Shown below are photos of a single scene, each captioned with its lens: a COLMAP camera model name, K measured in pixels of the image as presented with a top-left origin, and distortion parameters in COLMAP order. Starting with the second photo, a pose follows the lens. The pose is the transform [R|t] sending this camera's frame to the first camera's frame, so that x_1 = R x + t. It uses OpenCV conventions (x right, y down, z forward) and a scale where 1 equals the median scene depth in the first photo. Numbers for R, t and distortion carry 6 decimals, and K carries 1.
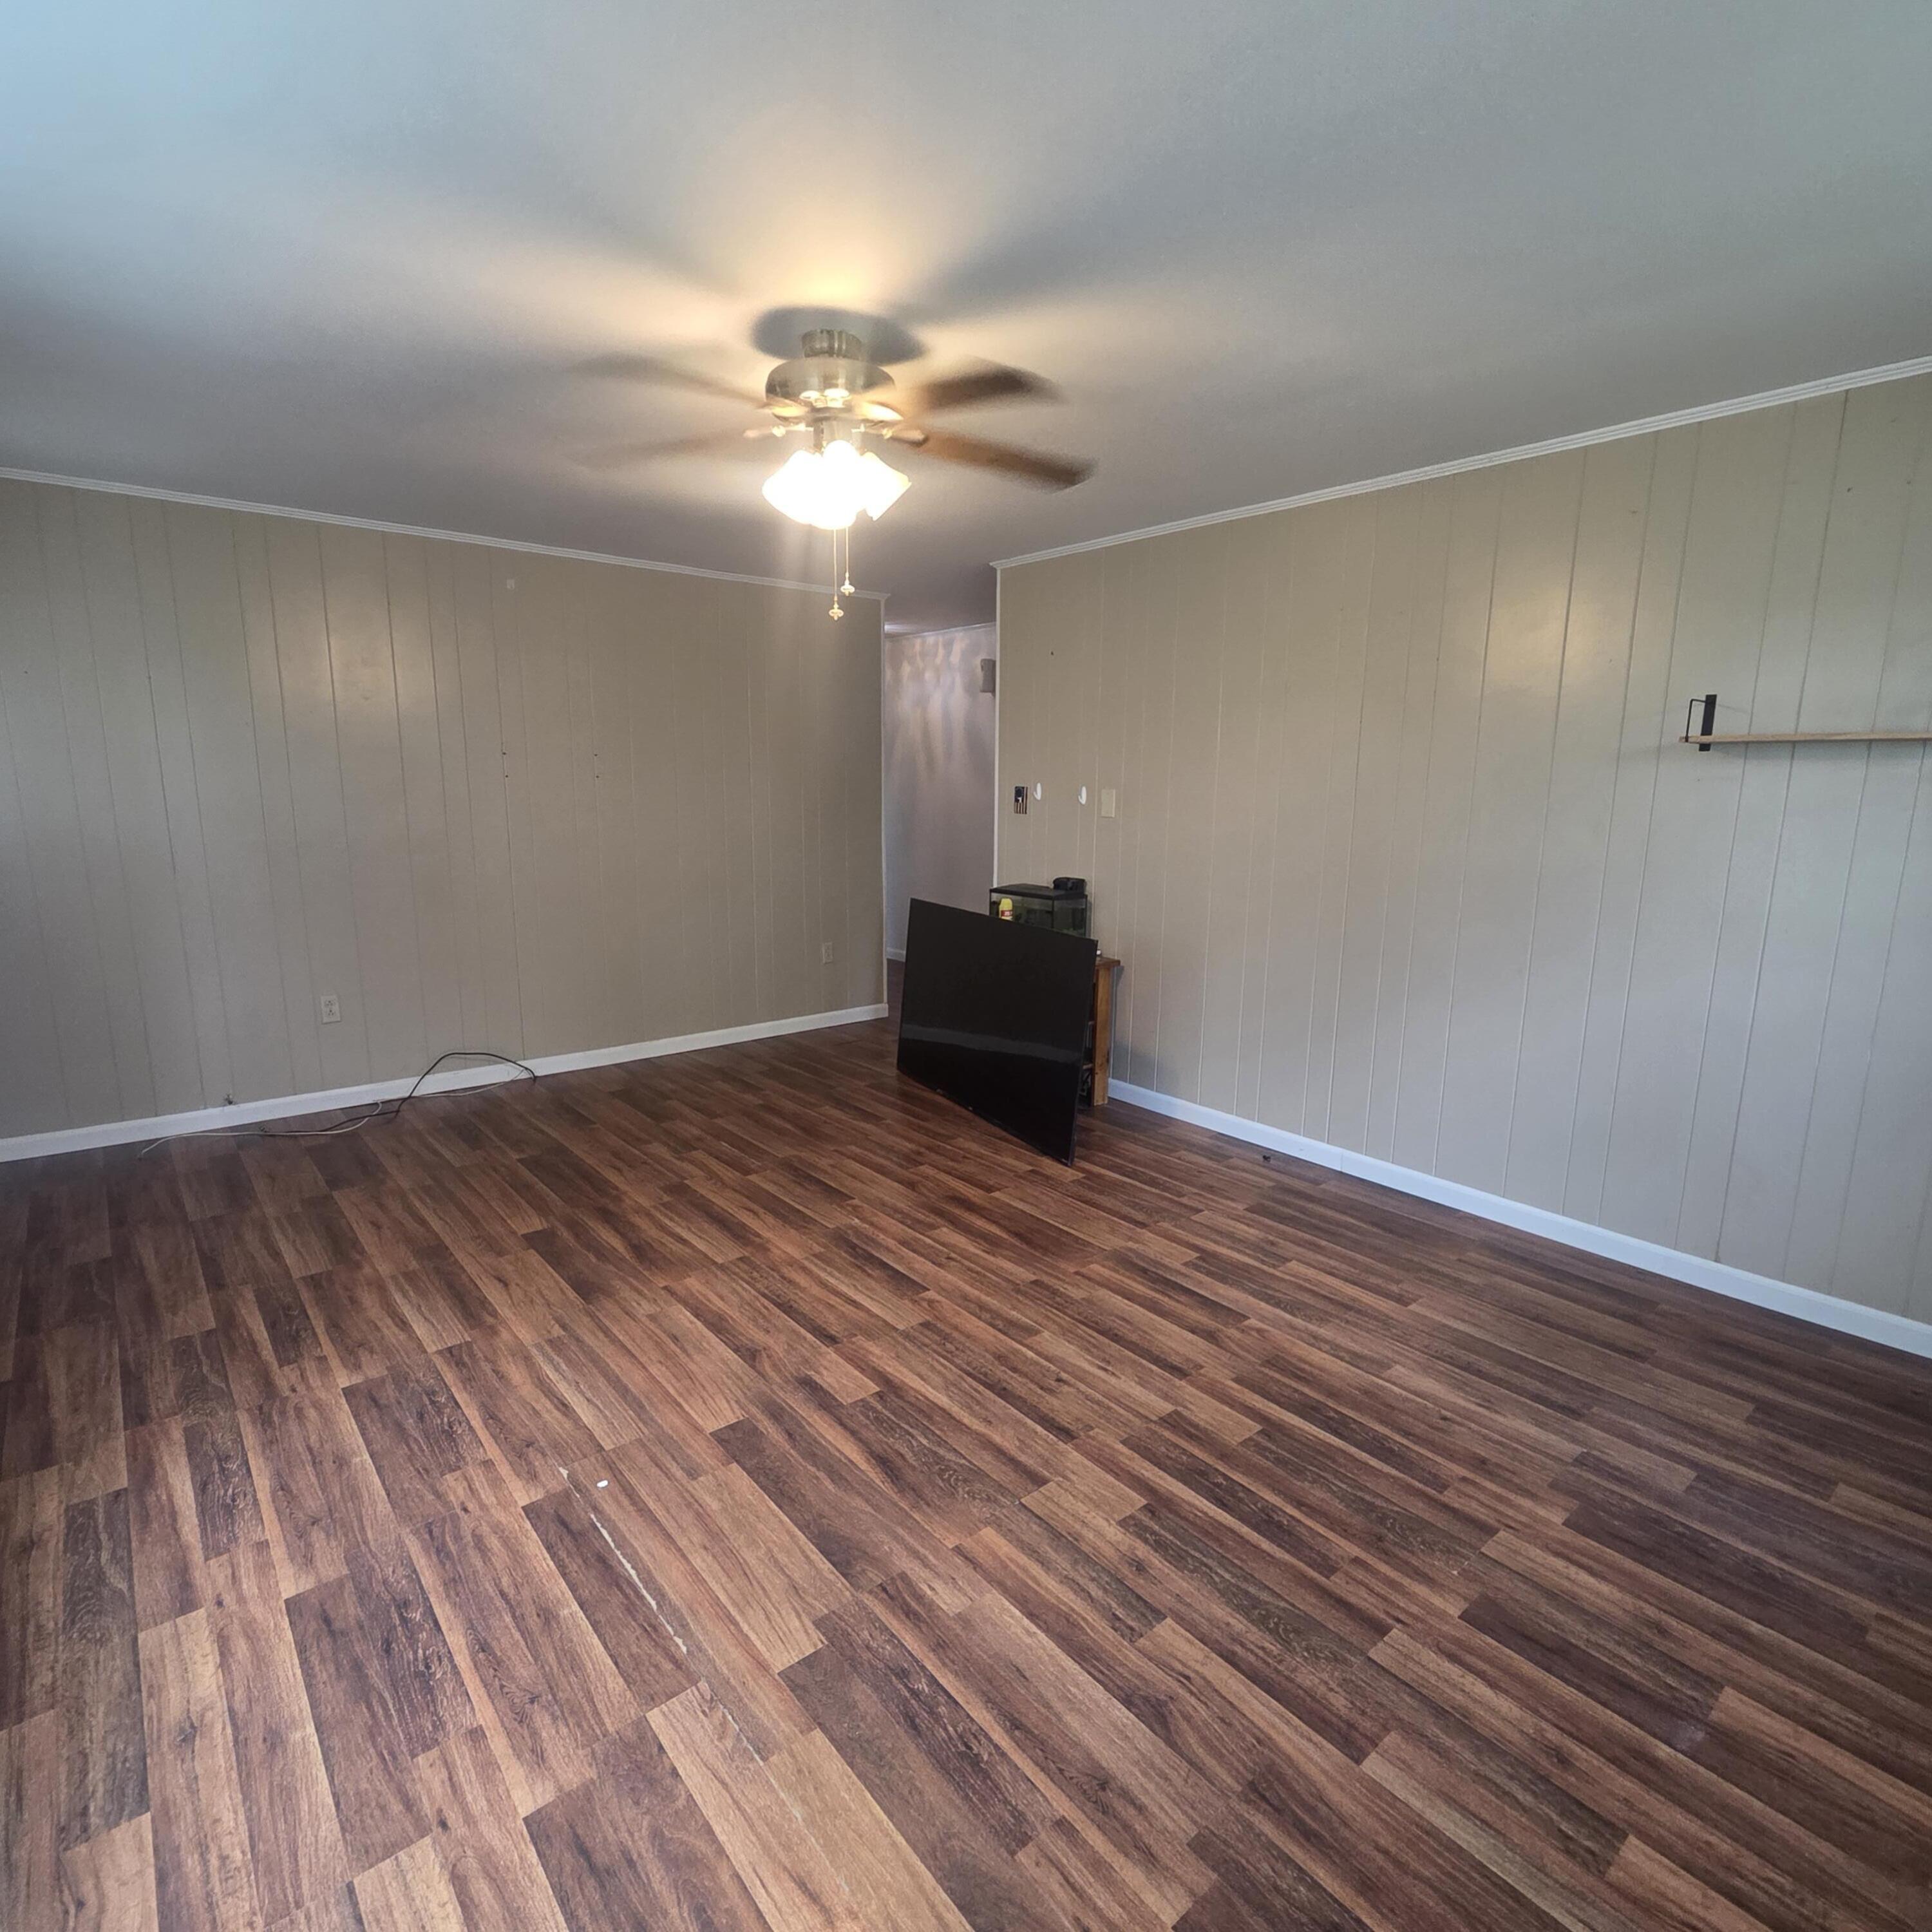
lens RADIAL K [[1055.8, 0, 964.7], [0, 1055.8, 958.7], [0, 0, 1]] dist [0.001877, -0.000837]
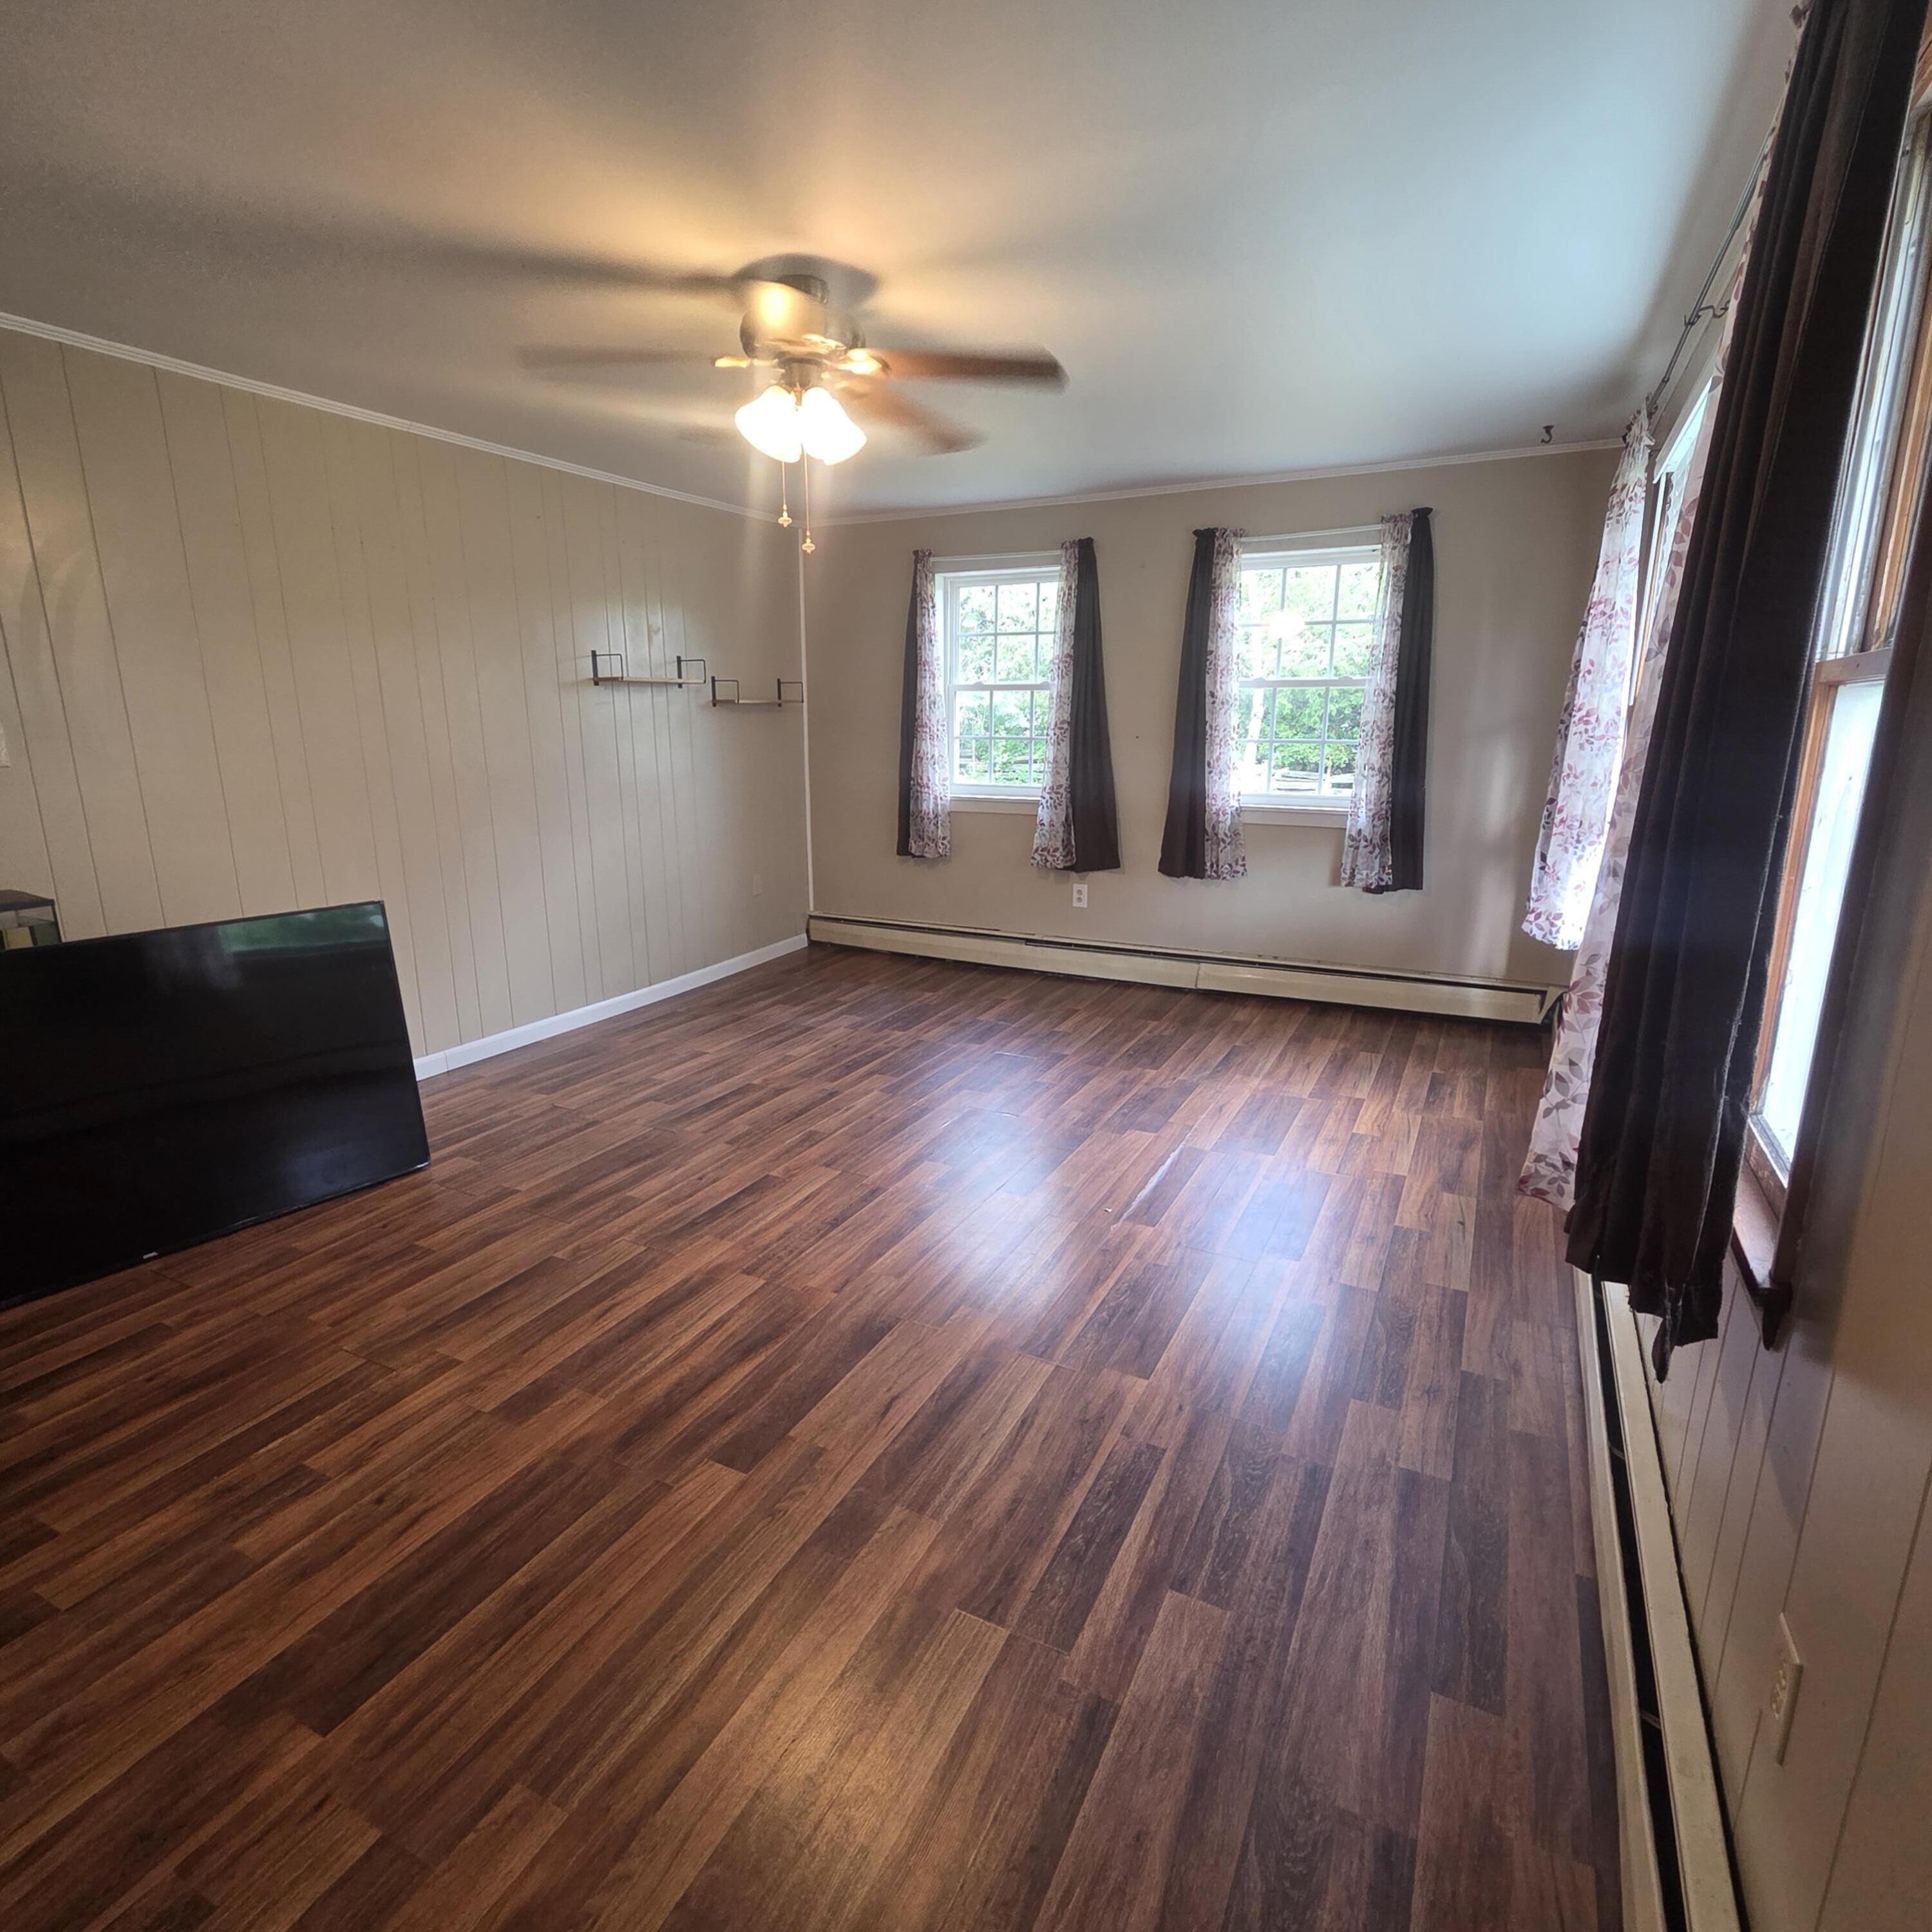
lens RADIAL K [[1055.8, 0, 964.7], [0, 1055.8, 958.7], [0, 0, 1]] dist [0.001877, -0.000837]
pose [[-0.394074, -0.218919, 0.892625, -1.133351], [0.154859, 0.941516, 0.299276, -0.212767], [-0.905938, 0.256168, -0.337125, 1.217333]]
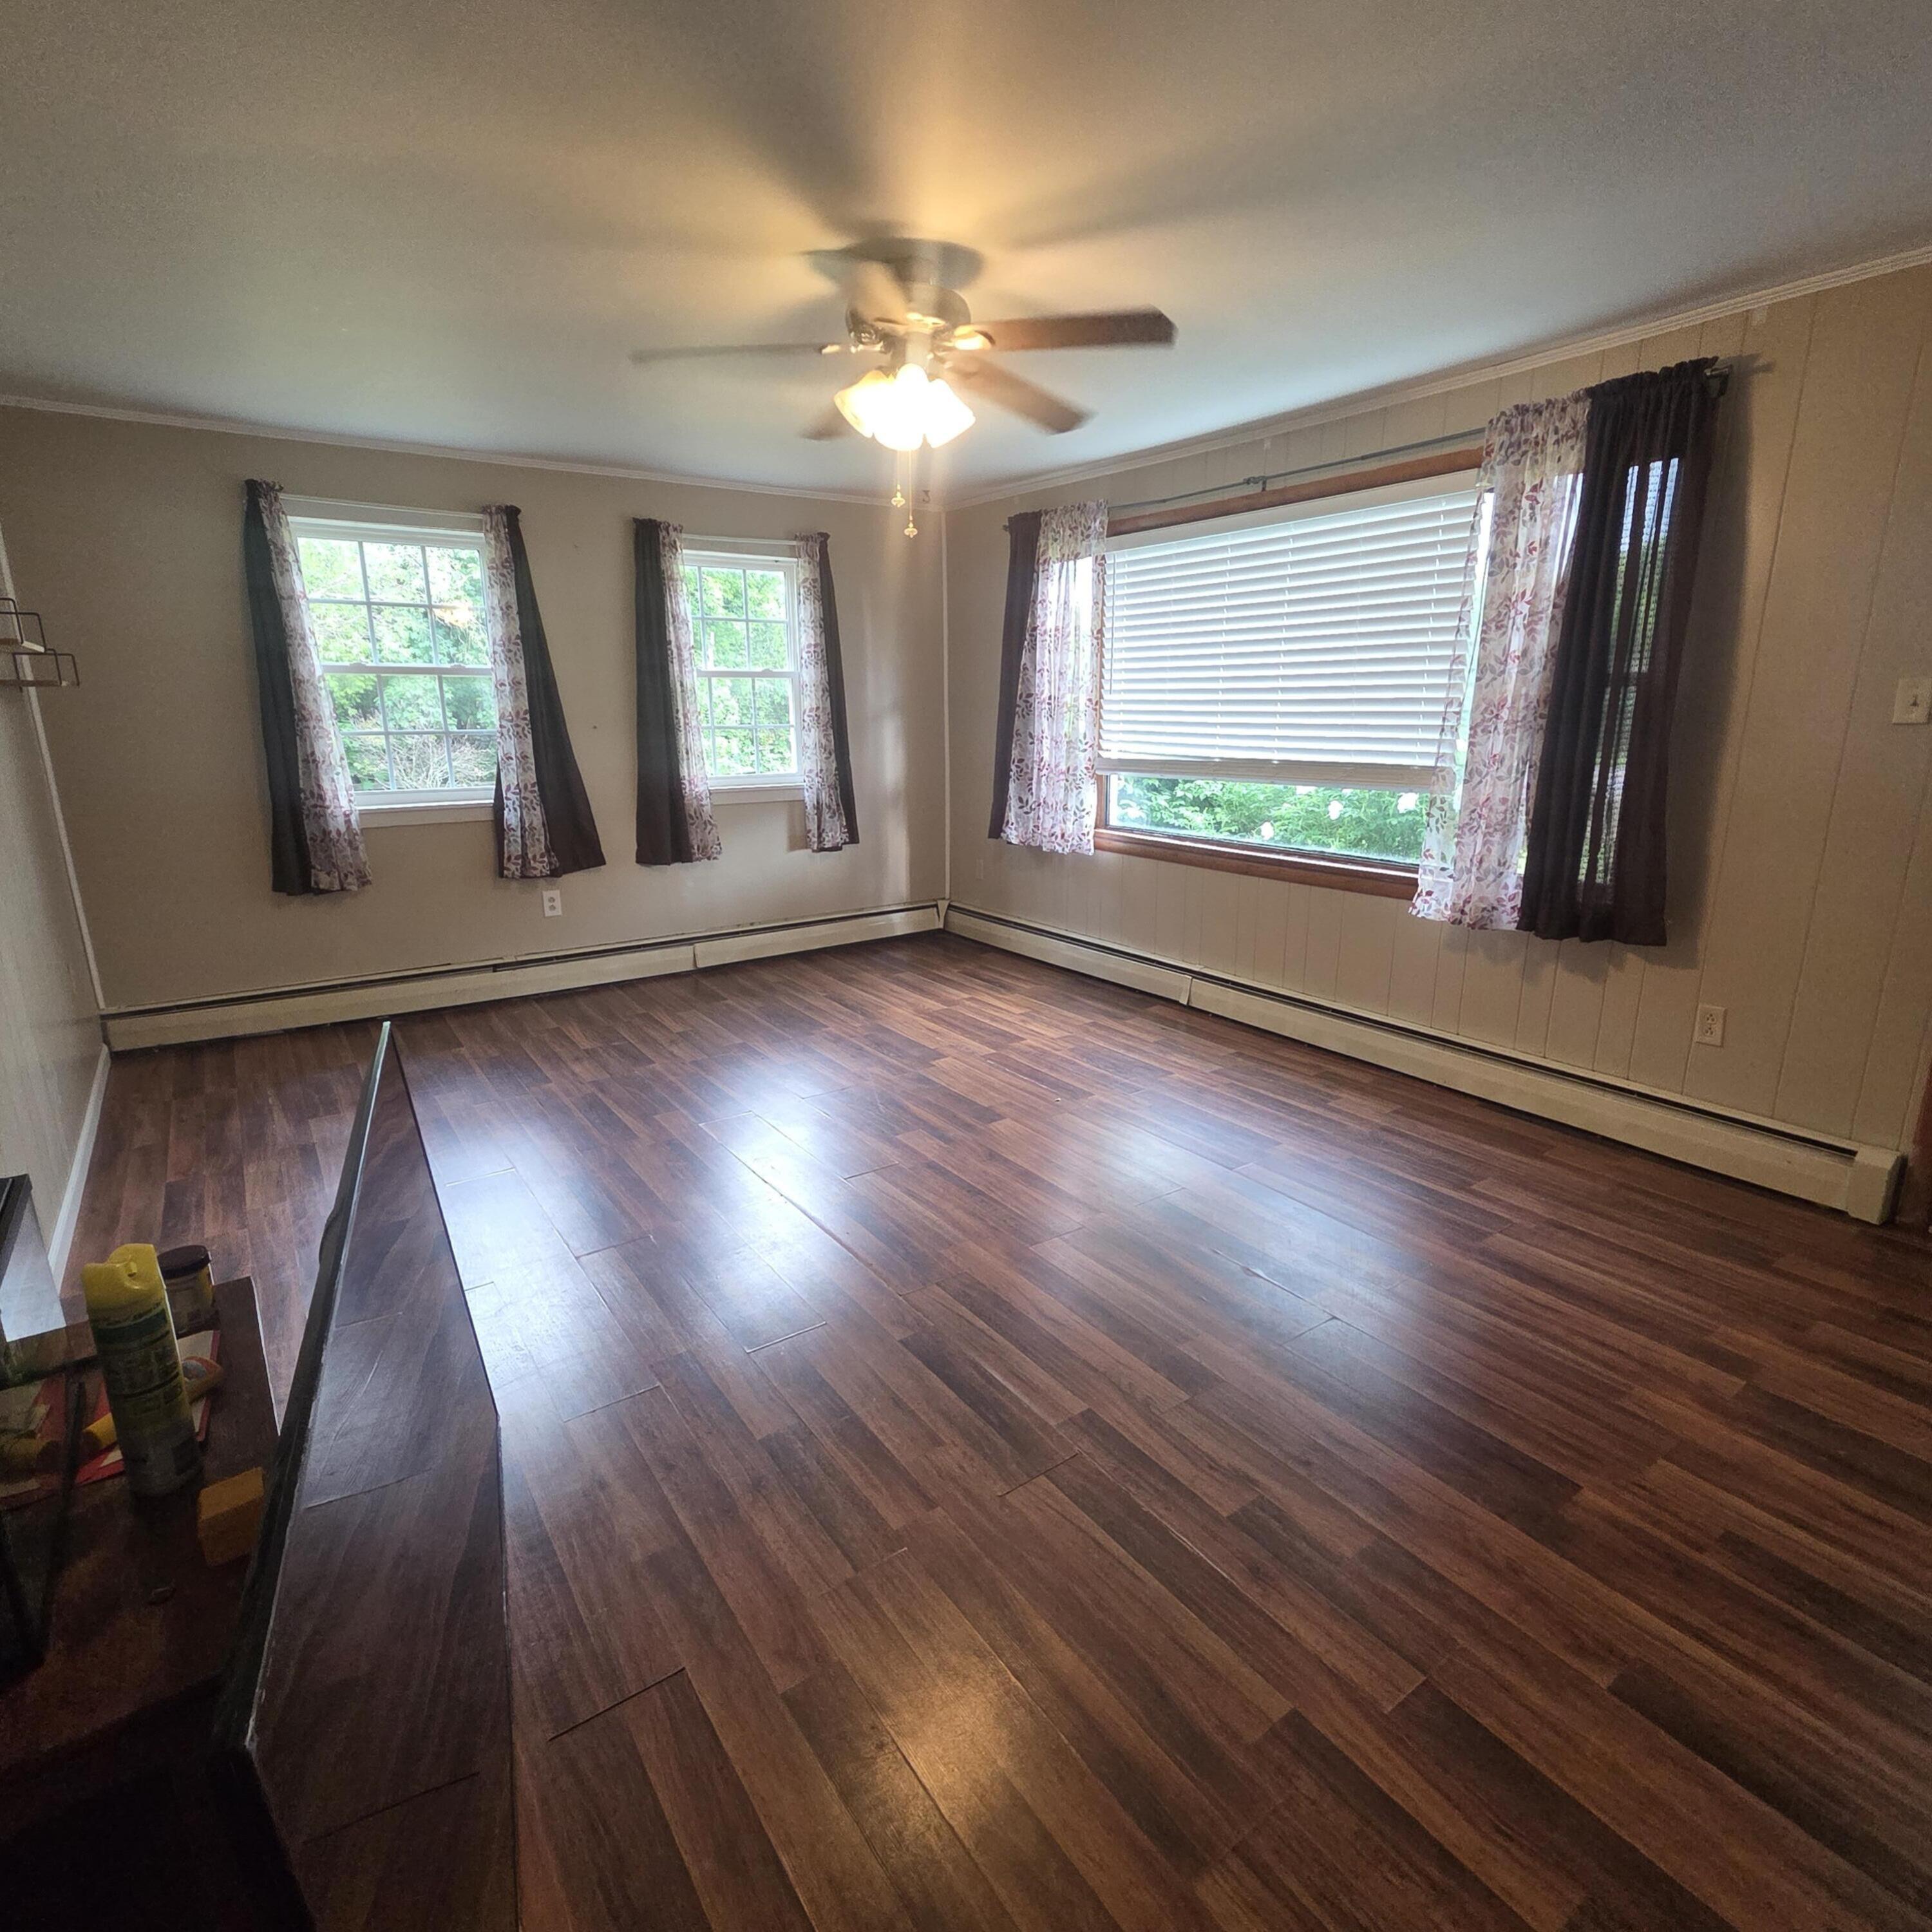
lens RADIAL K [[1055.8, 0, 964.7], [0, 1055.8, 958.7], [0, 0, 1]] dist [0.001877, -0.000837]
pose [[-0.996649, -0.025645, 0.077674, -0.248207], [0.007733, 0.915788, 0.401588, -0.331561], [-0.081432, 0.400843, -0.912520, 1.964285]]
